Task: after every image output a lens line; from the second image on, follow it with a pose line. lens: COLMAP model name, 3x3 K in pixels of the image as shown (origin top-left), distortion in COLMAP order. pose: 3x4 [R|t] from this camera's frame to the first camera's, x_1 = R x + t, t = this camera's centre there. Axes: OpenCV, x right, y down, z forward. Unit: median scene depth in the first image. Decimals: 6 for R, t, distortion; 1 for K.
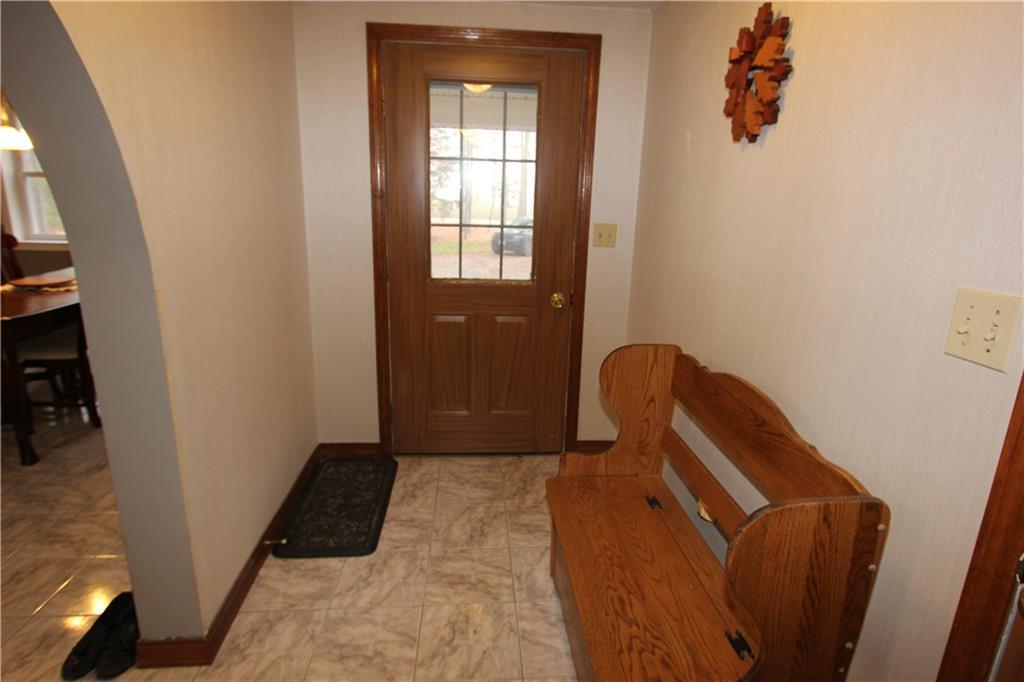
lens RADIAL K [[576.2, 0, 512.0], [0, 576.2, 341.0], [0, 0, 1]] dist [-0.001693, -0.000292]
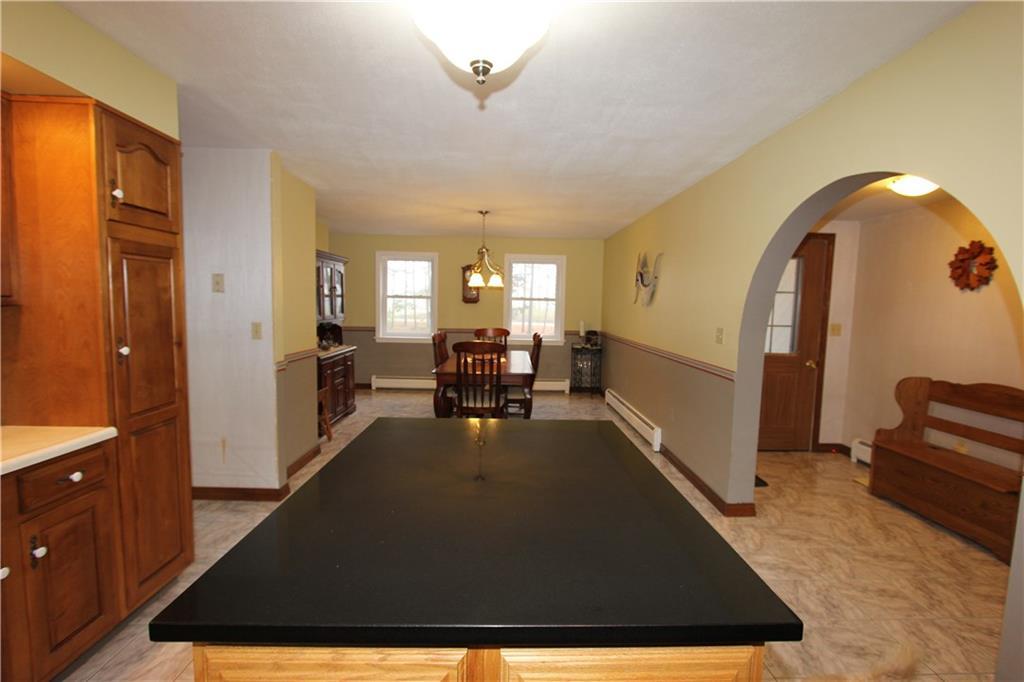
lens RADIAL K [[473.8, 0, 519.3], [0, 473.8, 343.8], [0, 0, 1]] dist [-0.014401, -0.000445]
pose [[0.999313, -0.002126, -0.037001, -1.108615], [-0.004066, 0.986041, -0.166453, 0.167789], [0.036838, 0.166489, 0.985355, -0.767778]]
